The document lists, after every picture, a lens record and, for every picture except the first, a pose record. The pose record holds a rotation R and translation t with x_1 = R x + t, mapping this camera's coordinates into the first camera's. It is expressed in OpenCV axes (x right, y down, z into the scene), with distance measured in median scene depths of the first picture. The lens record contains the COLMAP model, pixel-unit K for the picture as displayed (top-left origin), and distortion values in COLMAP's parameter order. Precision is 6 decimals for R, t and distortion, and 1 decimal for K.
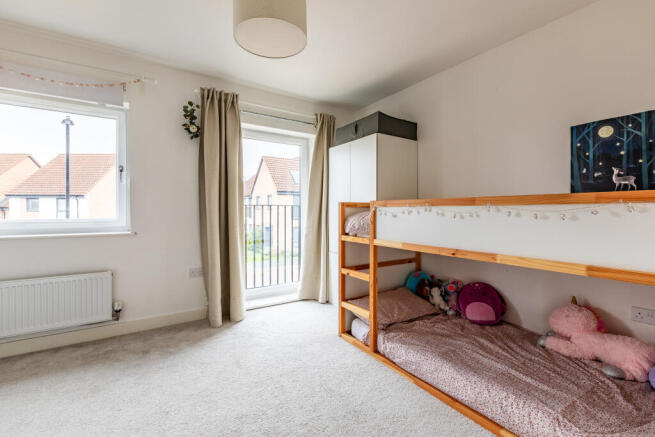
lens RADIAL K [[293.5, 0, 326.3], [0, 293.5, 212.7], [0, 0, 1]] dist [0.008430, -0.001668]
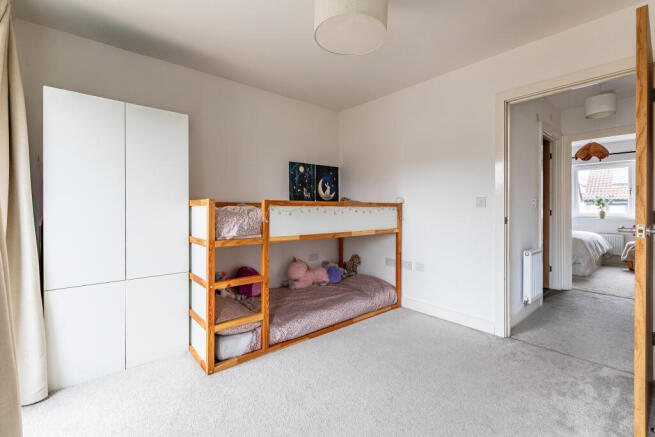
lens RADIAL K [[293.5, 0, 326.8], [0, 293.5, 216.5], [0, 0, 1]] dist [0.008430, -0.001668]
pose [[-0.117805, -0.024226, 0.992741, -0.995218], [0.011165, 0.999607, 0.025719, -0.008496], [-0.992974, 0.014114, -0.117488, 1.049175]]
